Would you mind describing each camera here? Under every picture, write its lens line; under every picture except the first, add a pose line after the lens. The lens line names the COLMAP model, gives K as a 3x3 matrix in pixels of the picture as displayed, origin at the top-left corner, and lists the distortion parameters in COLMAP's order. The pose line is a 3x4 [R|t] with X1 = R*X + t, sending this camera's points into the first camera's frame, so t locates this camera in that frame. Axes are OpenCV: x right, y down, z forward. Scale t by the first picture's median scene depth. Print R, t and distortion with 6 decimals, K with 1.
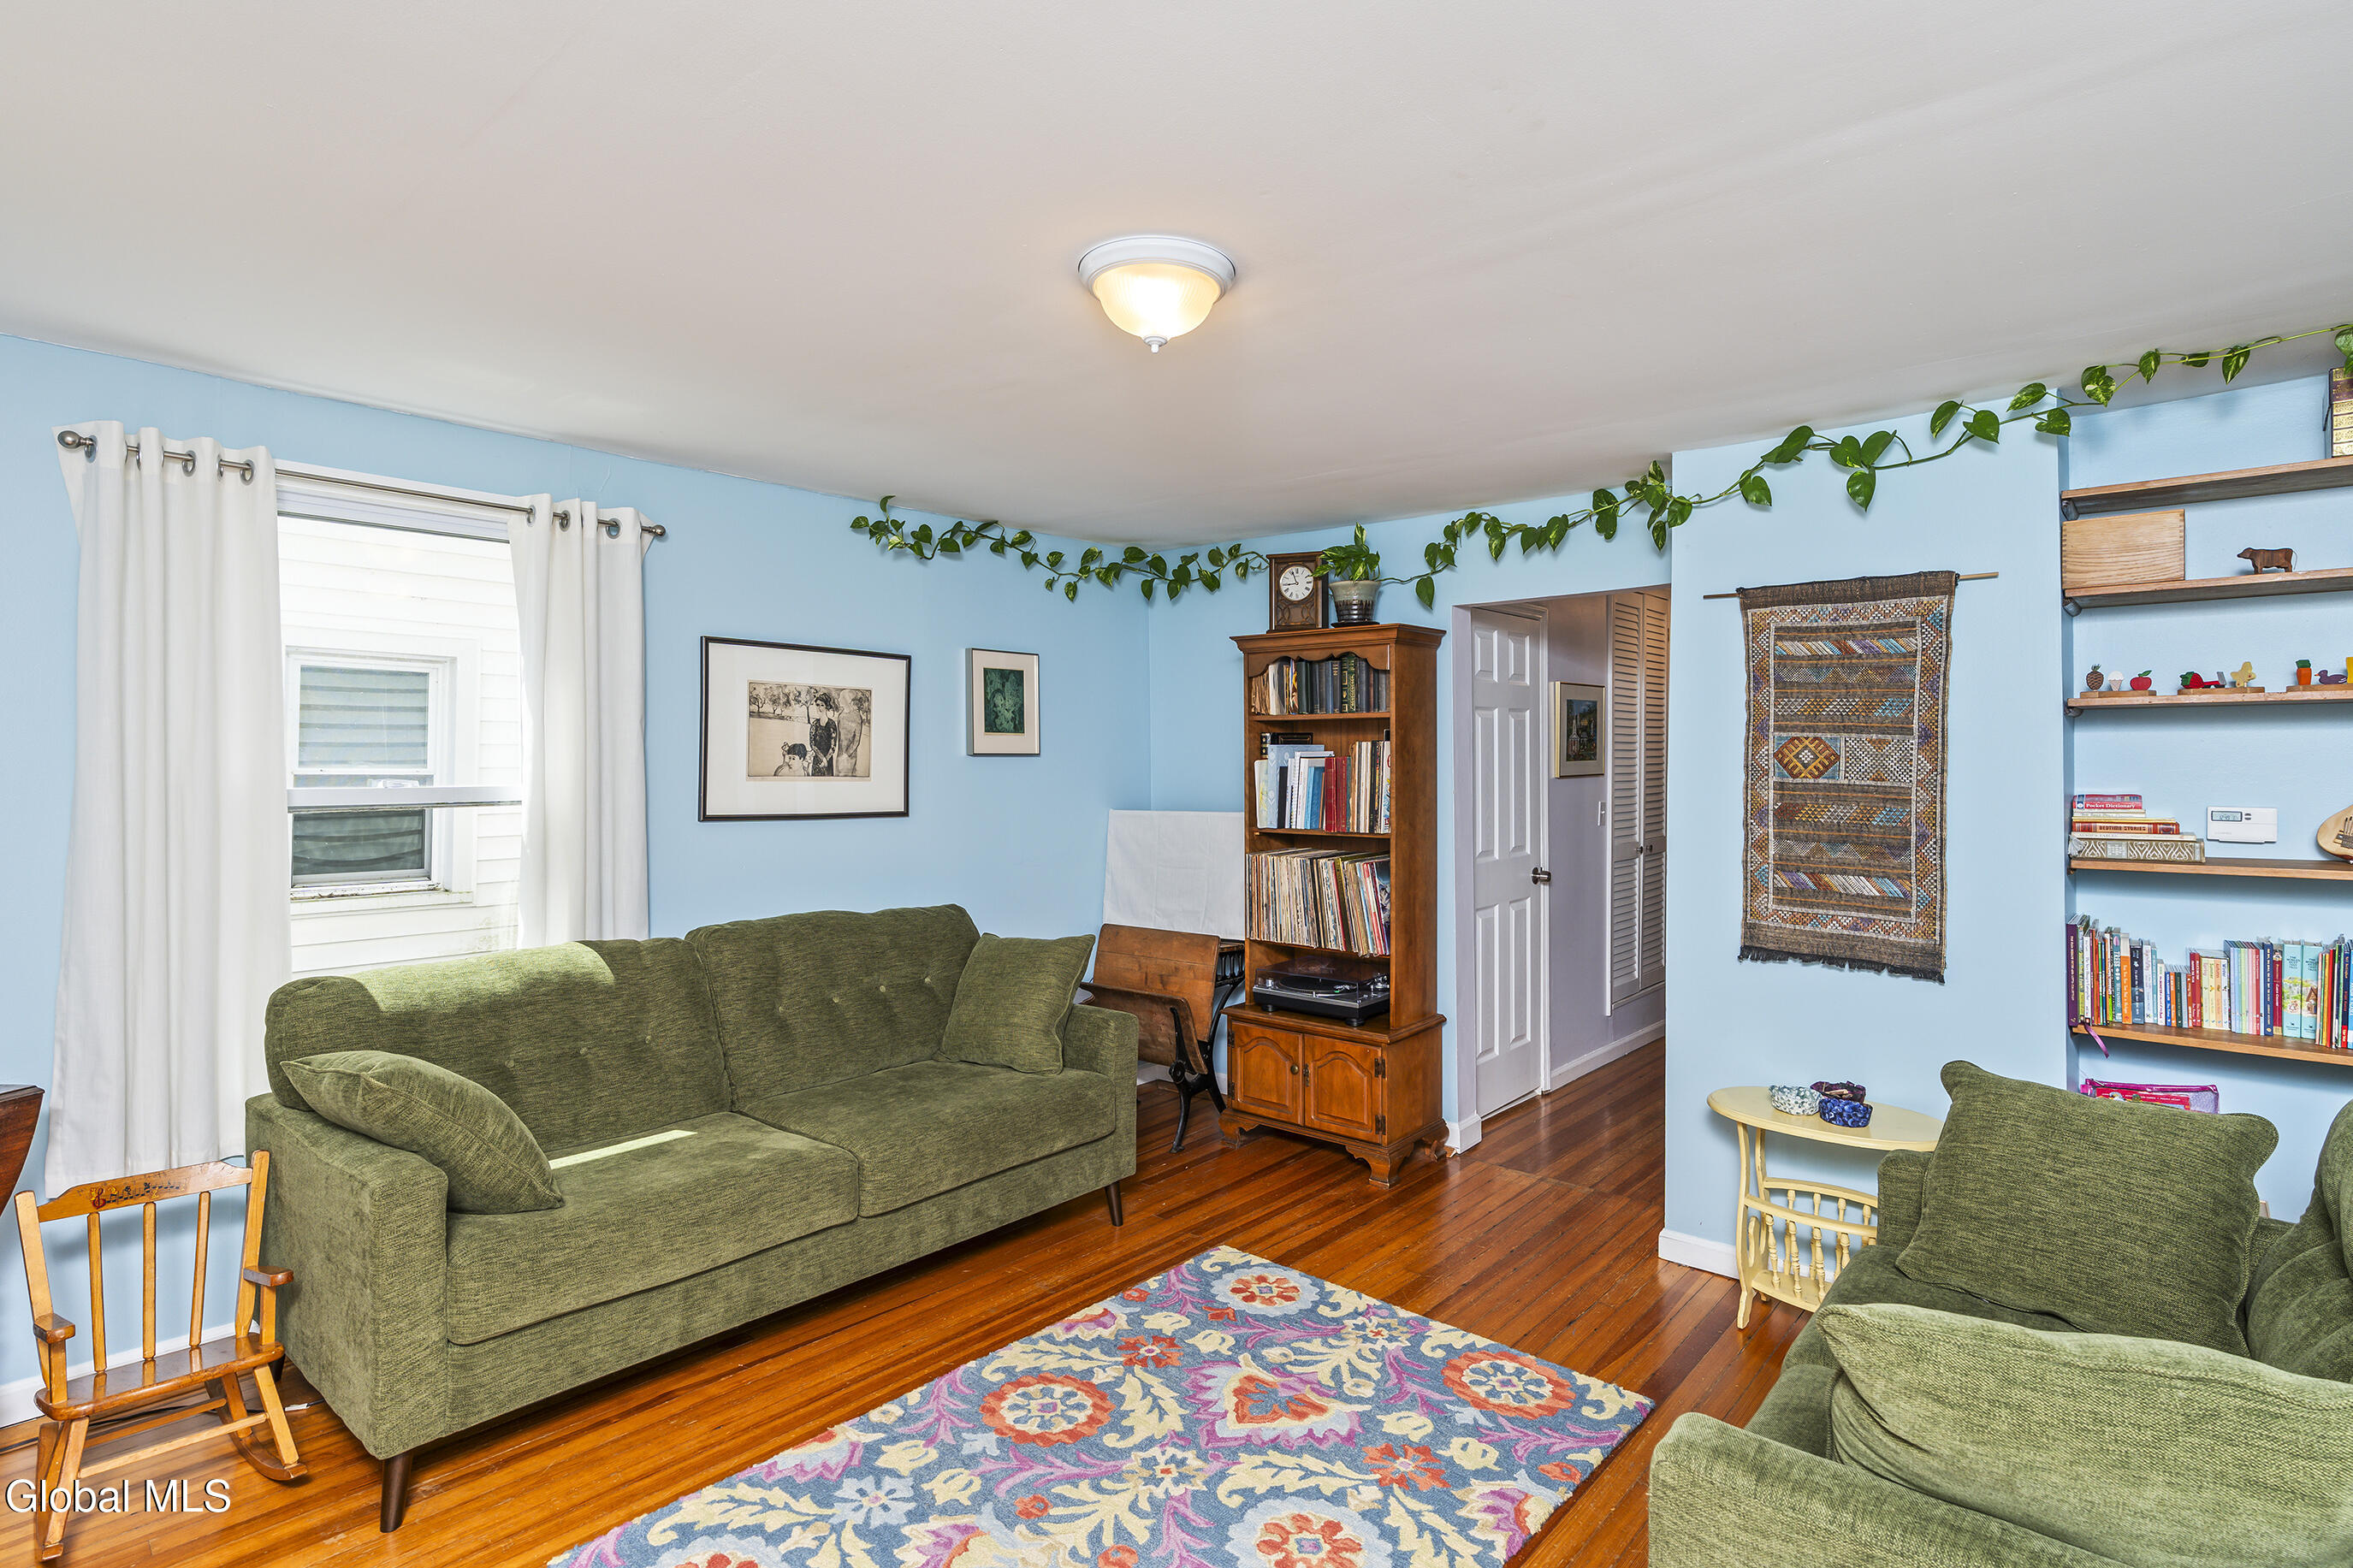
lens RADIAL K [[1190.5, 0, 1250.3], [0, 1190.5, 788.8], [0, 0, 1]] dist [-0.003374, 0.001733]
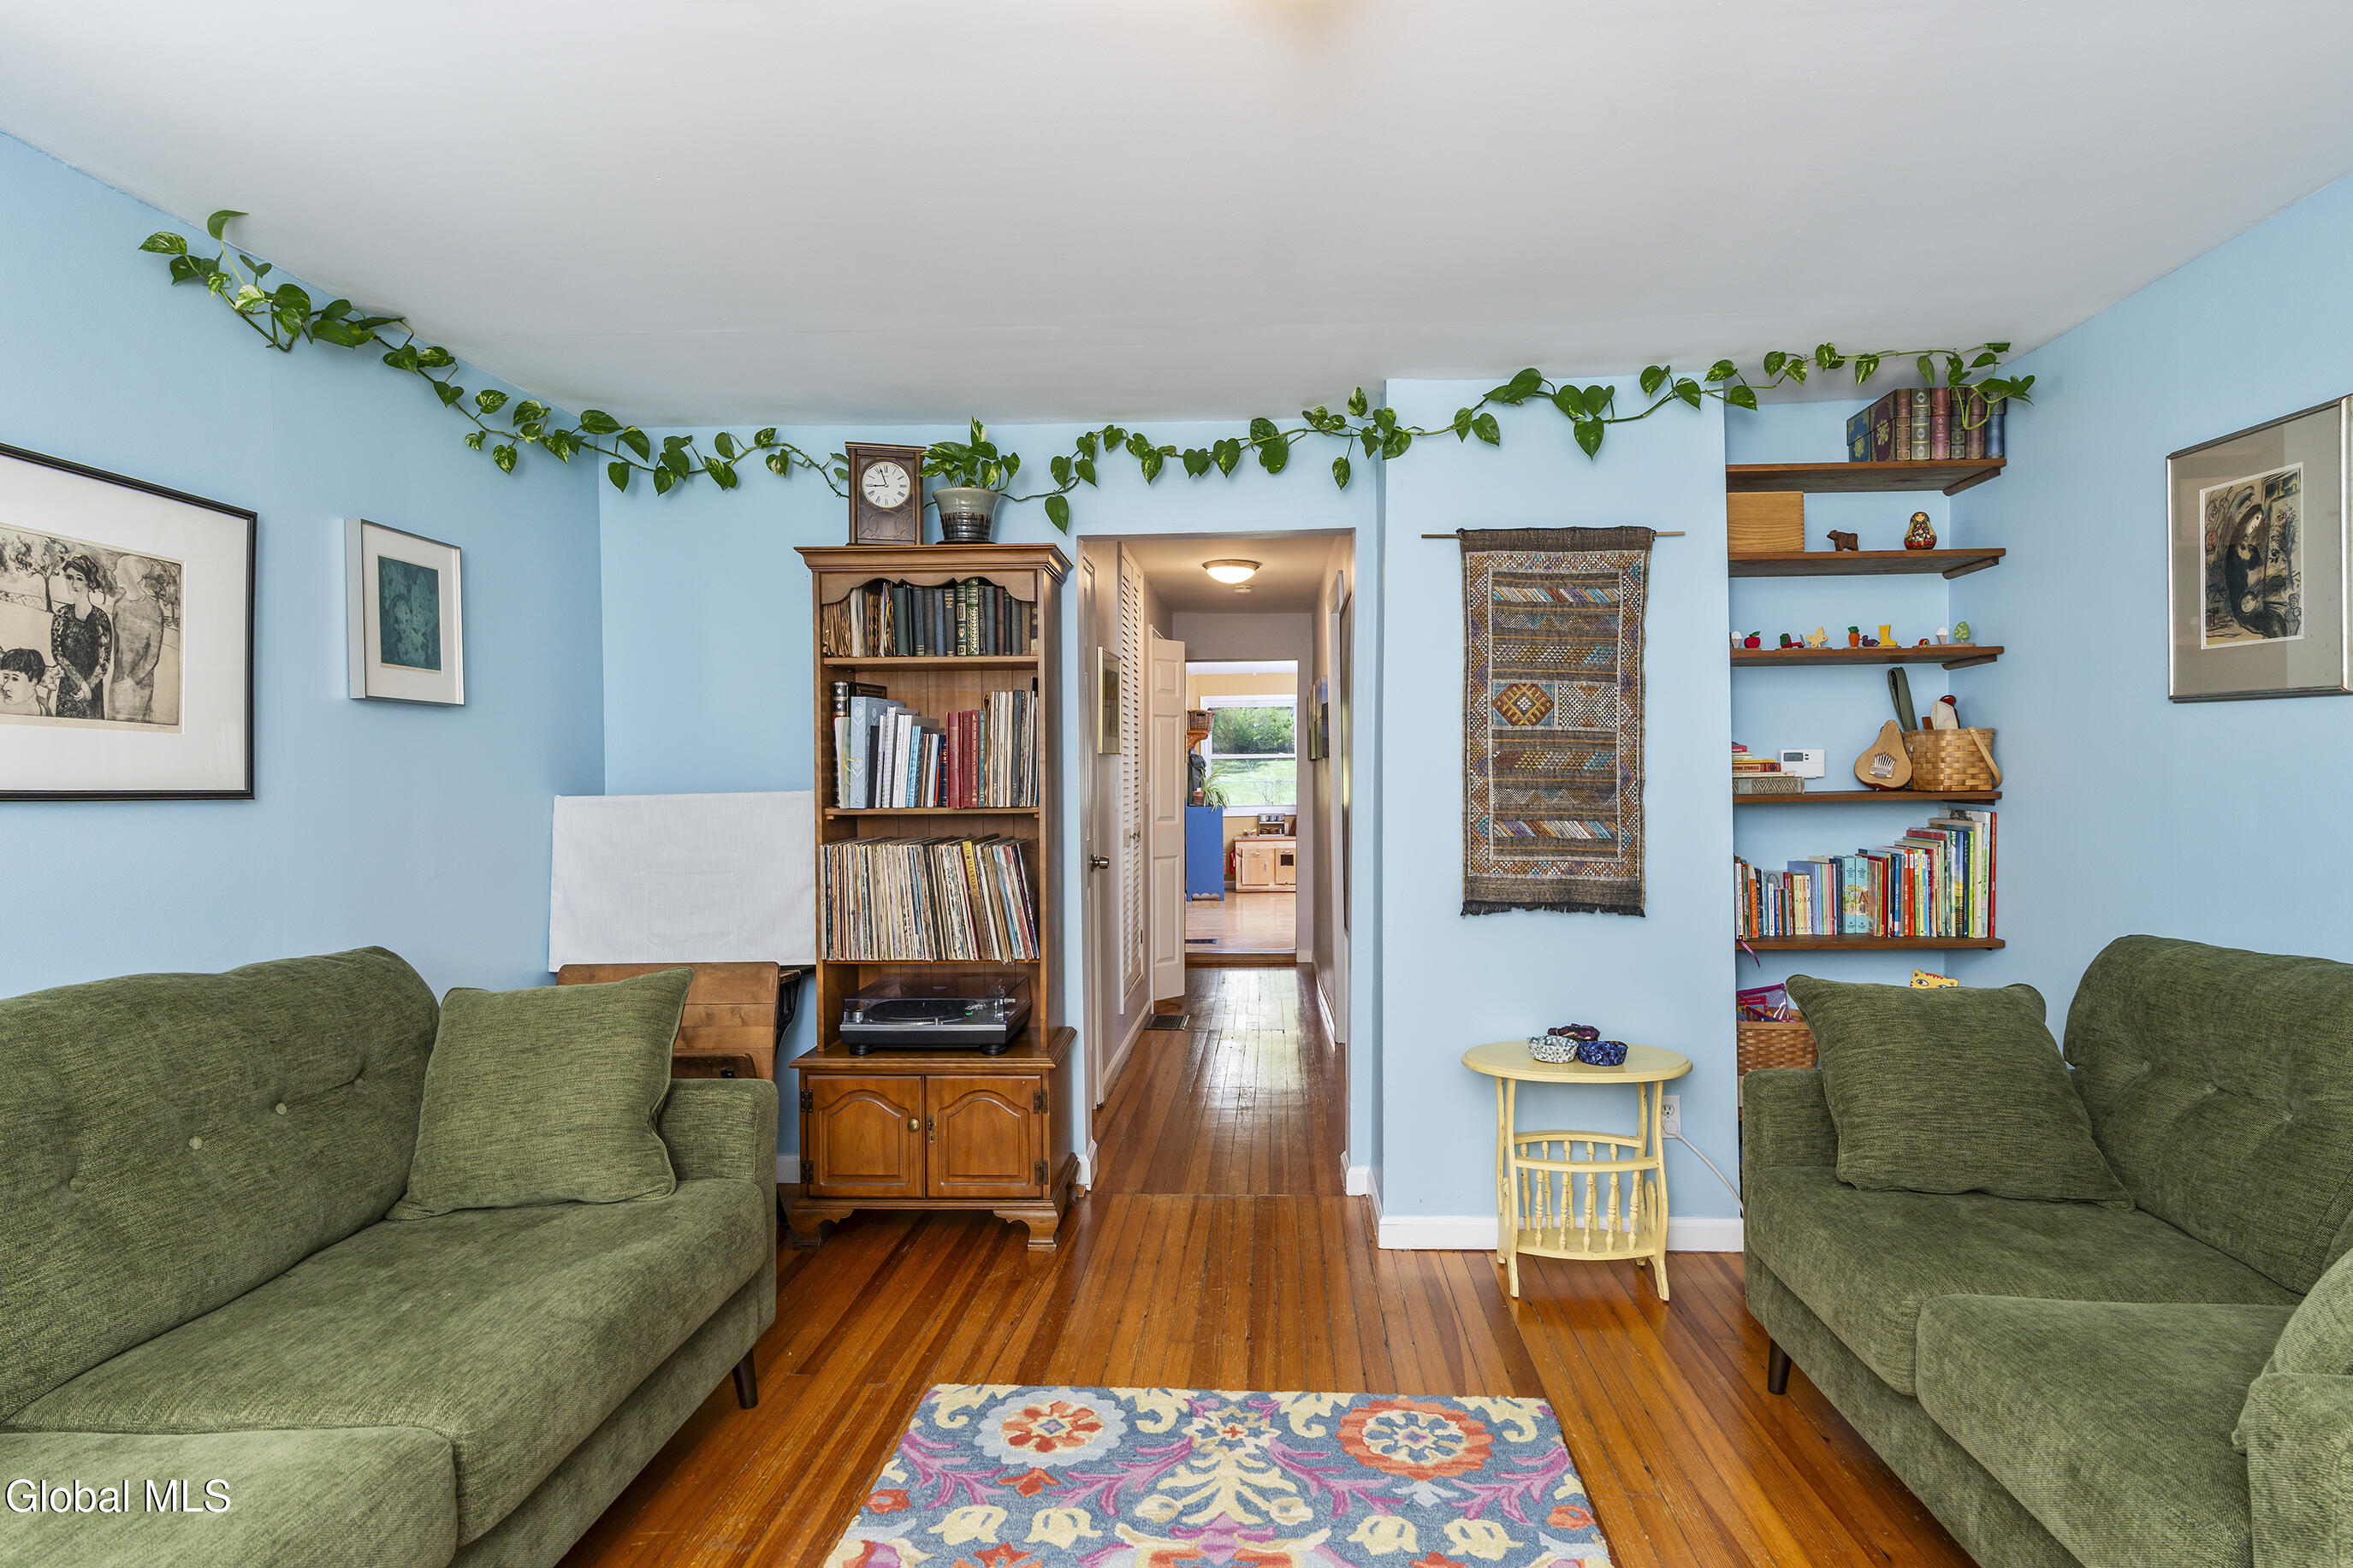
lens RADIAL K [[1190.5, 0, 1250.3], [0, 1190.5, 788.8], [0, 0, 1]] dist [-0.003374, 0.001733]
pose [[0.798701, -0.017854, 0.601463, -0.306286], [0.028686, 0.999553, -0.008423, 0.044571], [-0.601044, 0.023981, 0.798856, 0.334078]]
